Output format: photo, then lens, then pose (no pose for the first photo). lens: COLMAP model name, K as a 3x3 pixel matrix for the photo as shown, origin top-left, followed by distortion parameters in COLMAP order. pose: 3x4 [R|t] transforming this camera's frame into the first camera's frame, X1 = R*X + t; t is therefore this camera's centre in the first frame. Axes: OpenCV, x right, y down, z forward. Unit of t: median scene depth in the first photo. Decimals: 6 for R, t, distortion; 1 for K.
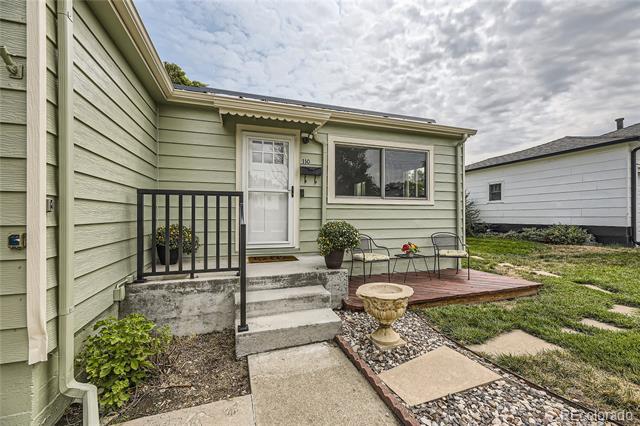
lens RADIAL K [[262.6, 0, 320.0], [0, 262.6, 213.0], [0, 0, 1]] dist [0.001822, 0.000249]
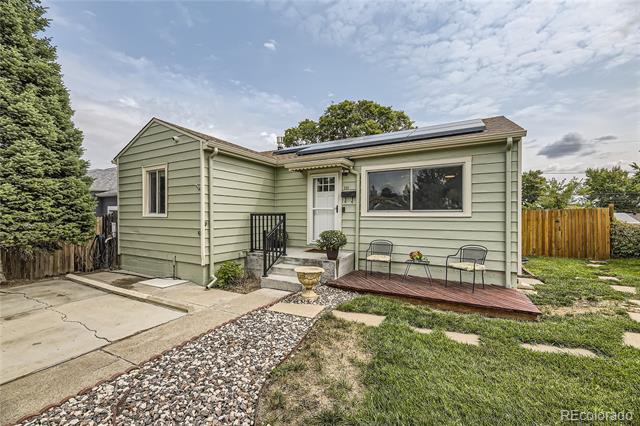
lens RADIAL K [[266.8, 0, 320.6], [0, 266.8, 217.1], [0, 0, 1]] dist [0.001882, 0.000172]
pose [[0.674466, 0.007256, -0.738270, 1.028269], [0.003396, 0.999911, 0.012929, -0.057829], [0.738298, -0.011227, 0.674381, -0.114396]]
